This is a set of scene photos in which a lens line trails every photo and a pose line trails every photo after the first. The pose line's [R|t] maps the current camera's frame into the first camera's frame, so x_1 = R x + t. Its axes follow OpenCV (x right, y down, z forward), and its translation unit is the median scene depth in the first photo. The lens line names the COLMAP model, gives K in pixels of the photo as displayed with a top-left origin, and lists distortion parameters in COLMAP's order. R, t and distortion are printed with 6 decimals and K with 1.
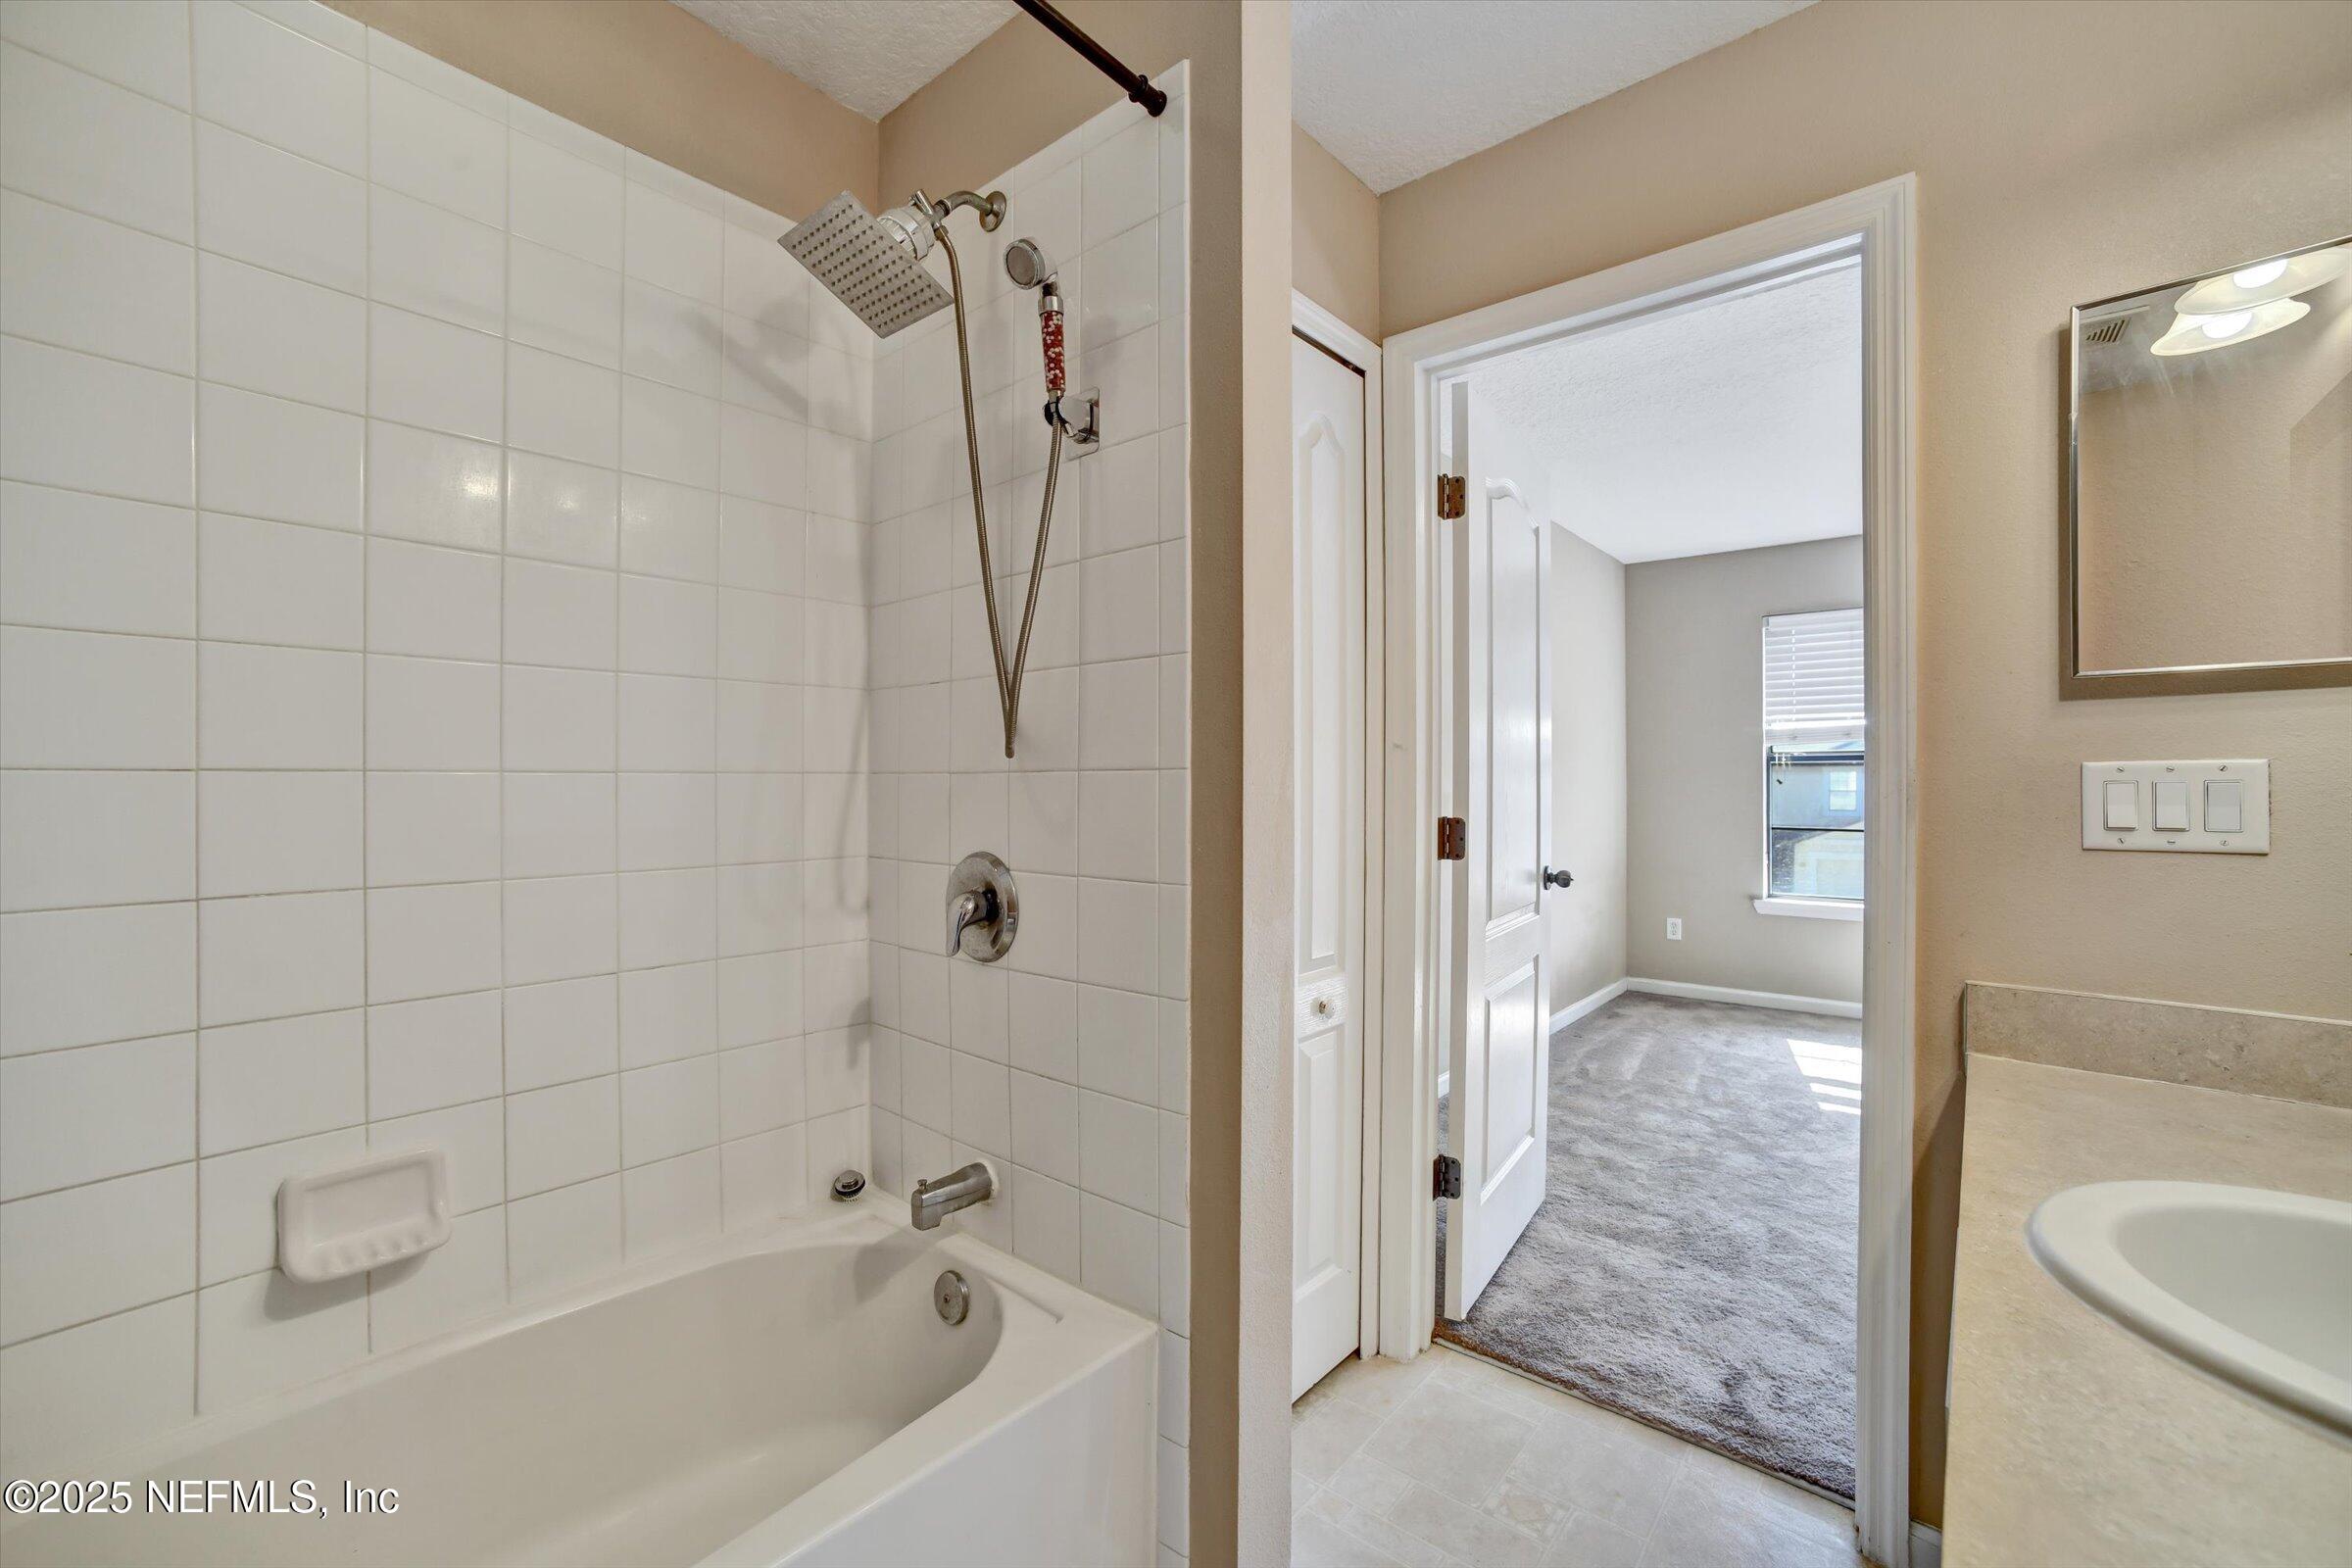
lens RADIAL K [[959.1, 0, 1171.8], [0, 959.1, 785.3], [0, 0, 1]] dist [-0.069428, 0.032683]
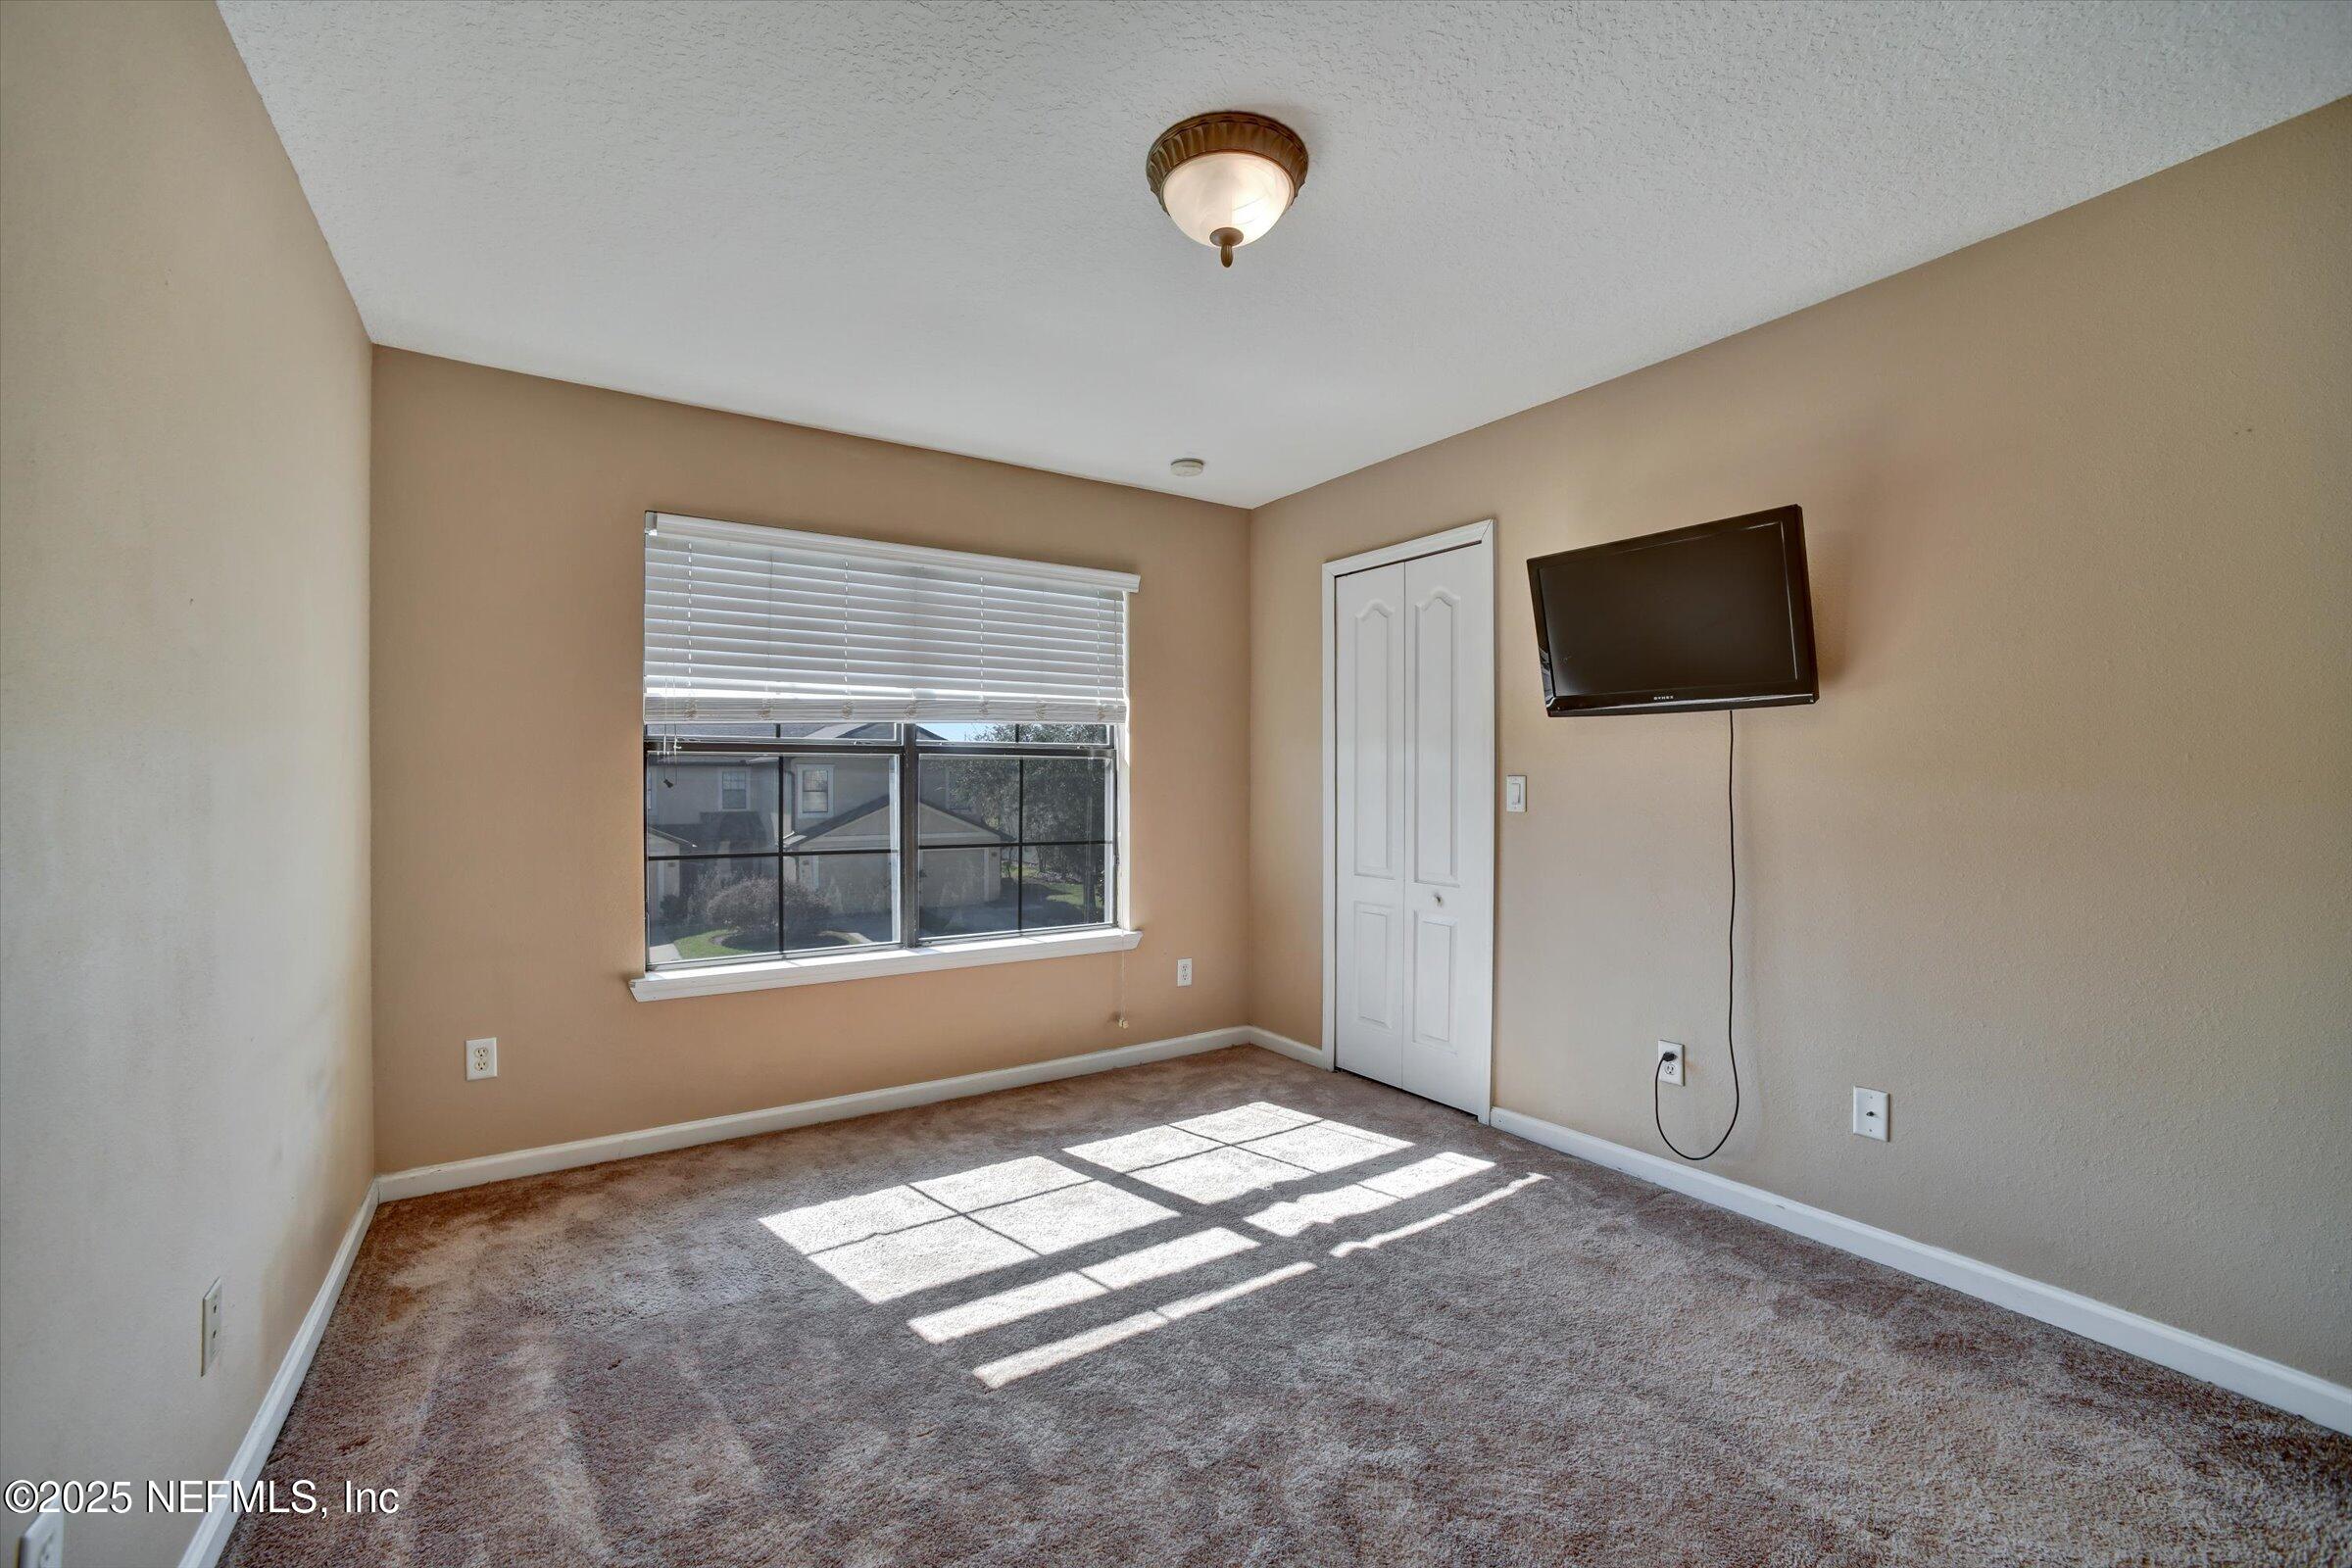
lens RADIAL K [[959.1, 0, 1171.8], [0, 959.1, 785.3], [0, 0, 1]] dist [-0.069428, 0.032683]
pose [[0.273042, -0.001631, 0.962001, 0.347523], [0.000304, 0.999999, 0.001610, -0.008563], [-0.962002, -0.000147, 0.273042, 1.253128]]
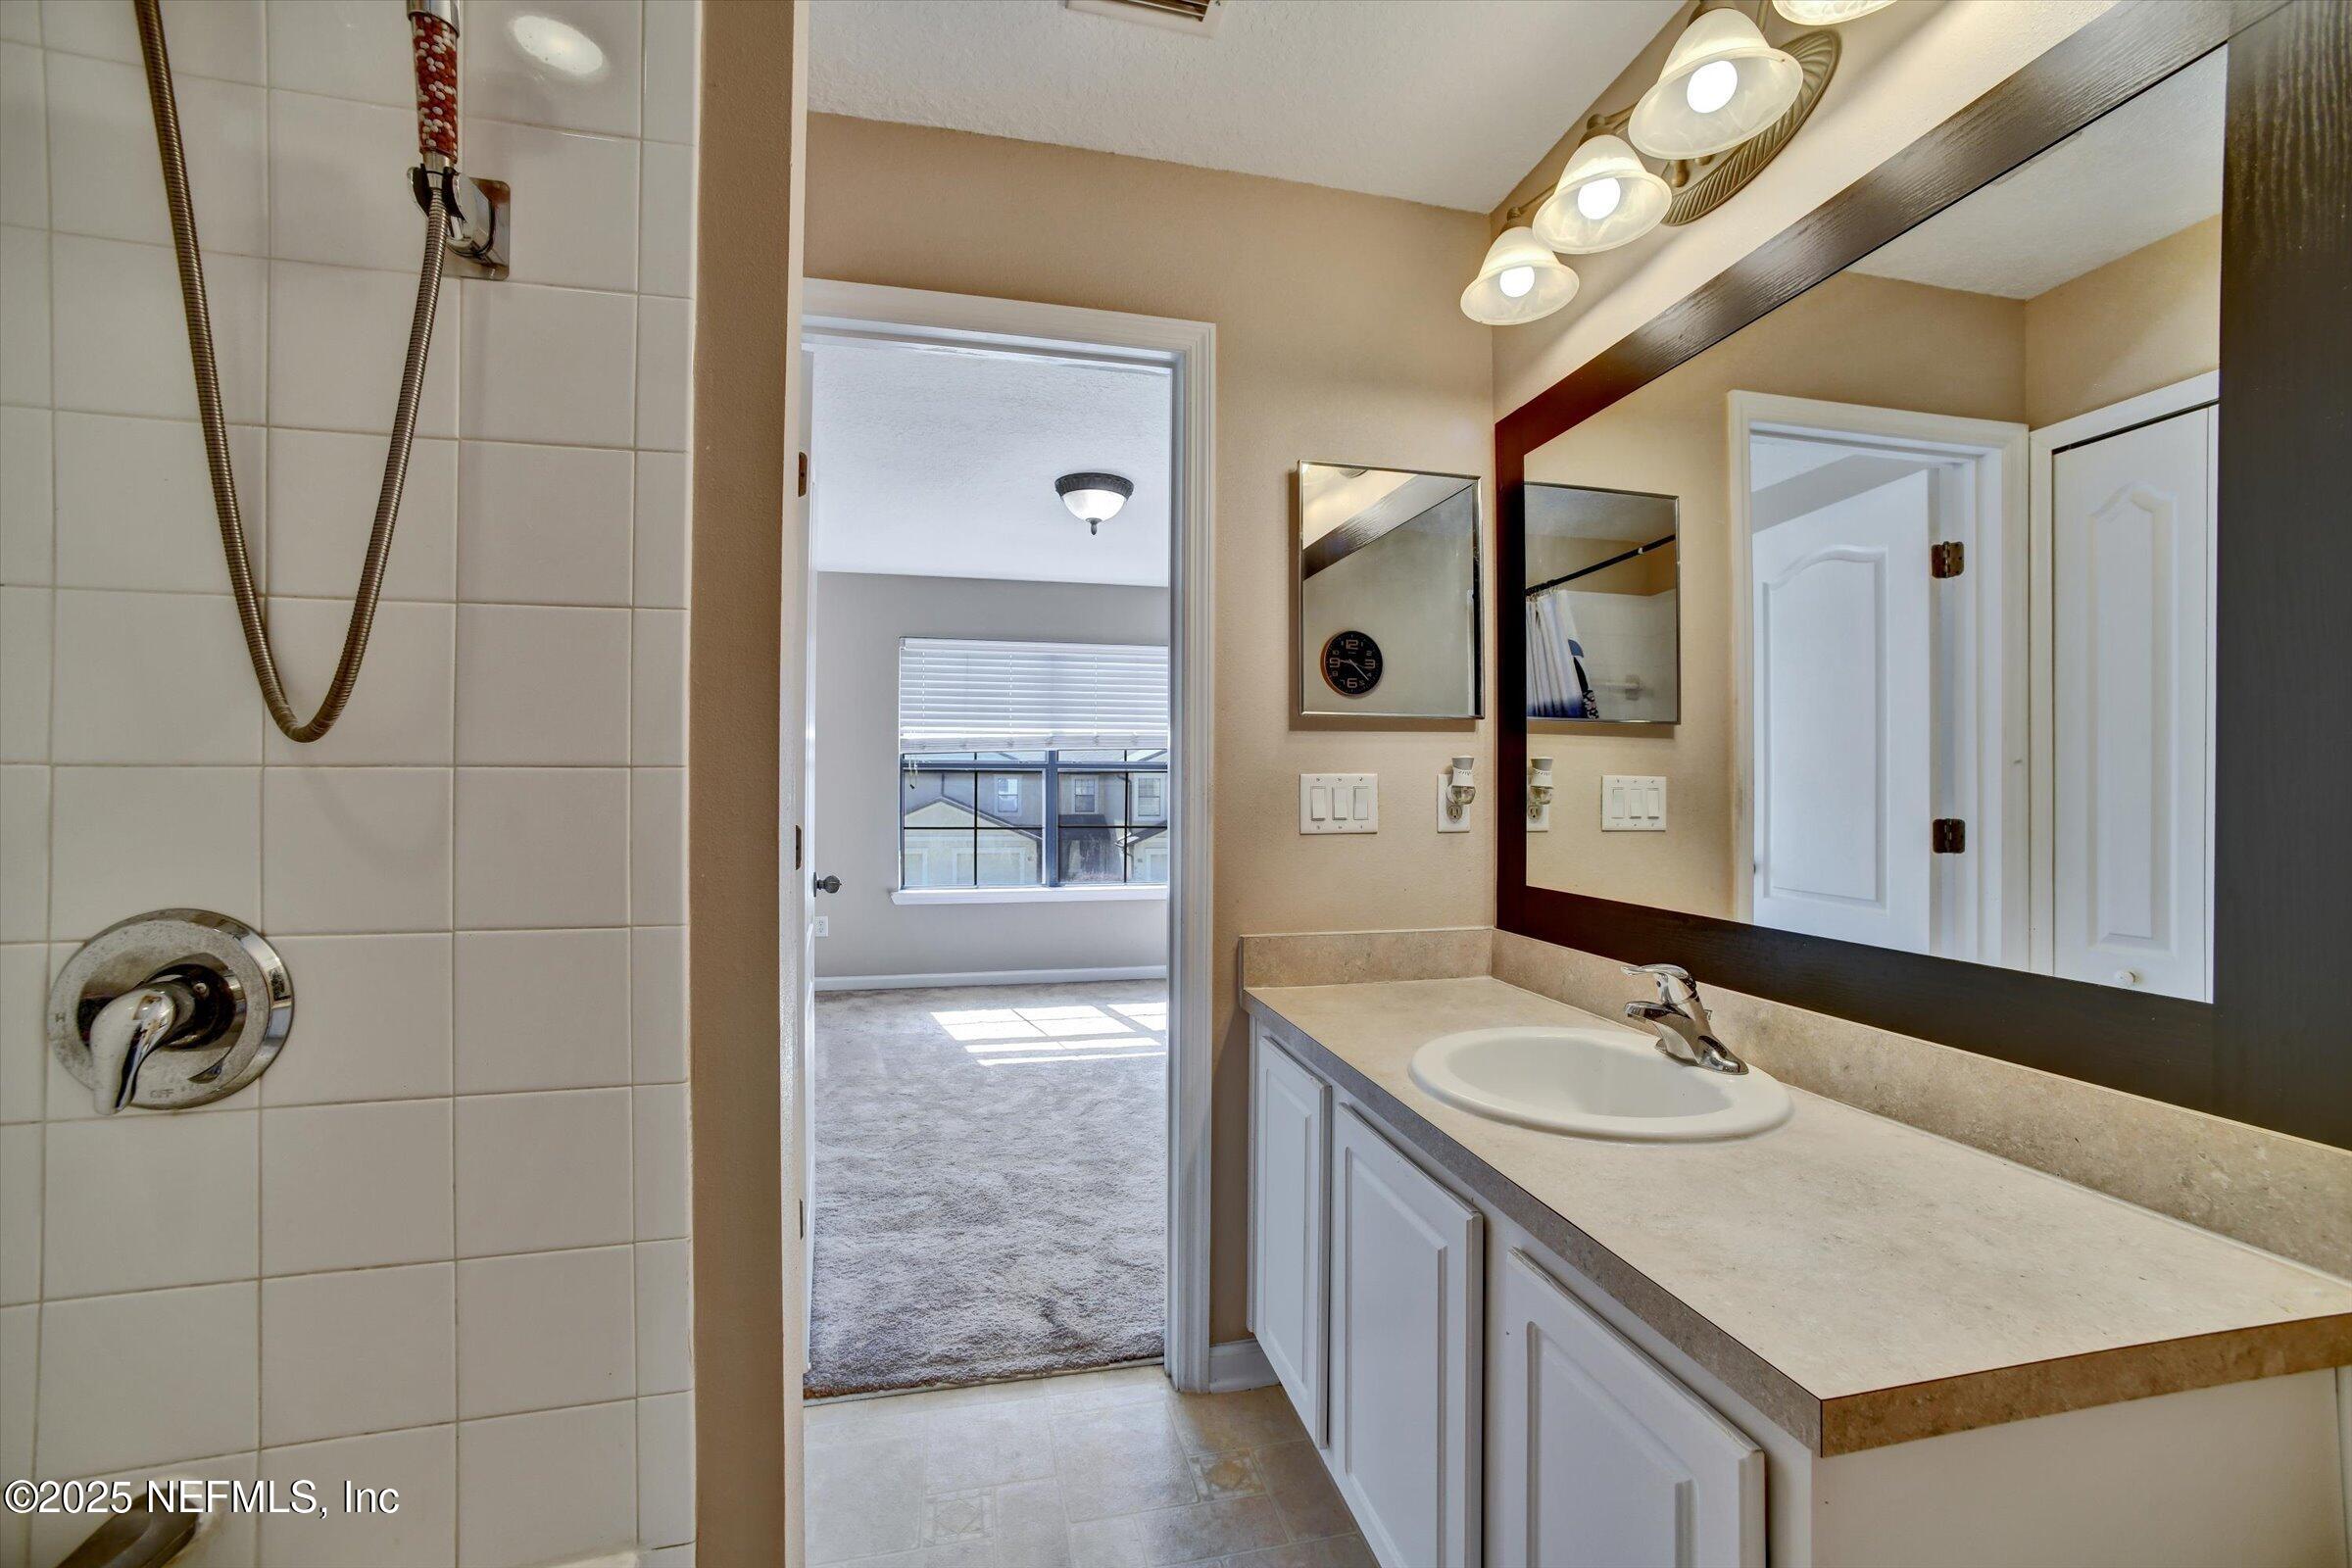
lens RADIAL K [[959.1, 0, 1171.8], [0, 959.1, 785.3], [0, 0, 1]] dist [-0.069428, 0.032683]
pose [[0.594477, 0.005252, 0.804096, -0.213229], [-0.002816, 0.999986, -0.004450, -0.000210], [-0.804108, 0.000381, 0.594483, 0.166169]]
